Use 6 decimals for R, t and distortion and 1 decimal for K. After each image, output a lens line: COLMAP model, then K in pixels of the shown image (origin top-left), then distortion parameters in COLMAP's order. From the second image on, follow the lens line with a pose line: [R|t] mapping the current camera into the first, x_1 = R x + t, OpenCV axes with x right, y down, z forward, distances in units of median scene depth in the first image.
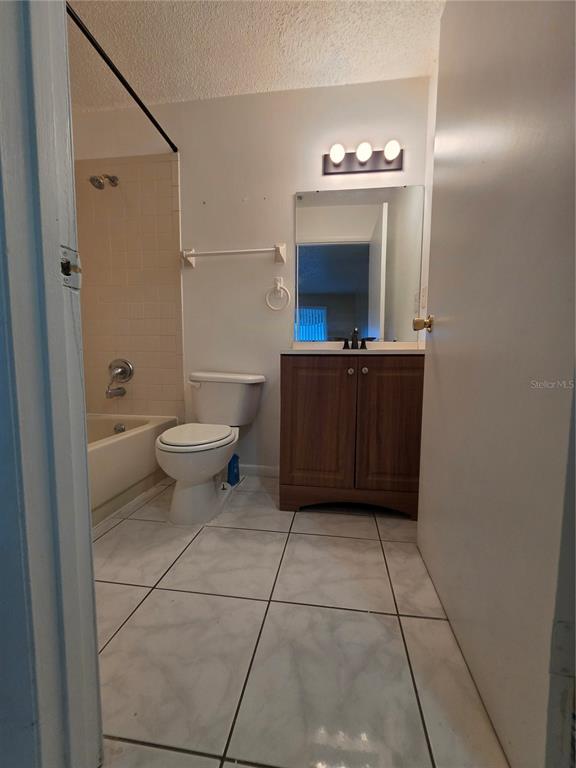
lens RADIAL K [[308.0, 0, 299.8], [0, 308.0, 387.7], [0, 0, 1]] dist [0.000269, 0.001863]
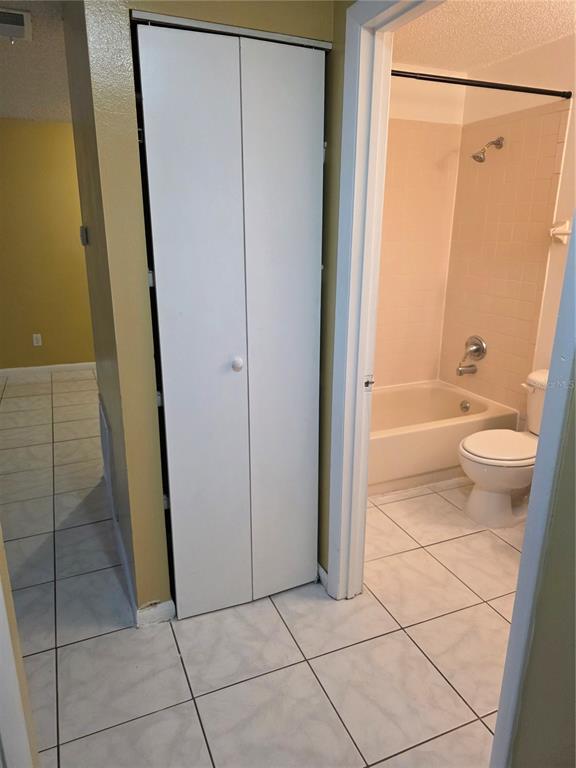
lens RADIAL K [[521.3, 0, 277.1], [0, 521.3, 379.4], [0, 0, 1]] dist [0.051201, -0.038202]
pose [[0.497498, 0.232322, -0.835776, 0.672537], [-0.069218, 0.971029, 0.228716, -0.392164], [0.864699, -0.055935, 0.499166, -0.477629]]
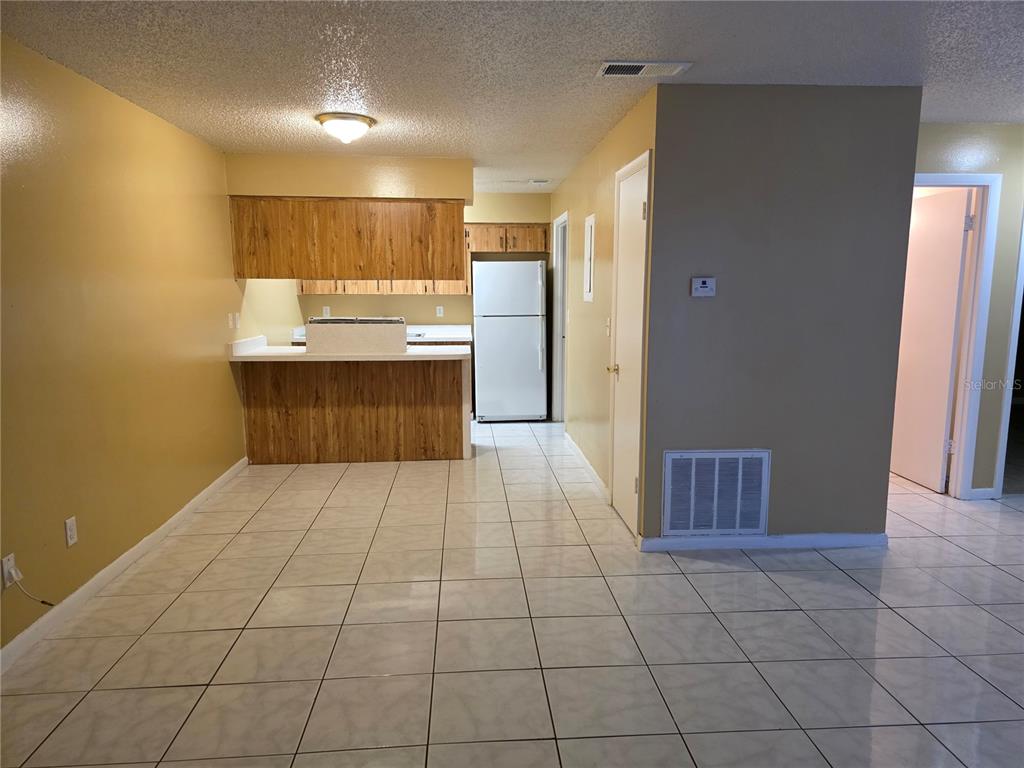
lens RADIAL K [[695.1, 0, 507.0], [0, 695.1, 384.3], [0, 0, 1]] dist [0.051201, -0.038202]
pose [[0.979796, -0.036586, 0.196625, -2.238184], [0.025178, 0.997868, 0.060205, -0.253373], [-0.198409, -0.054038, 0.978629, -2.336562]]
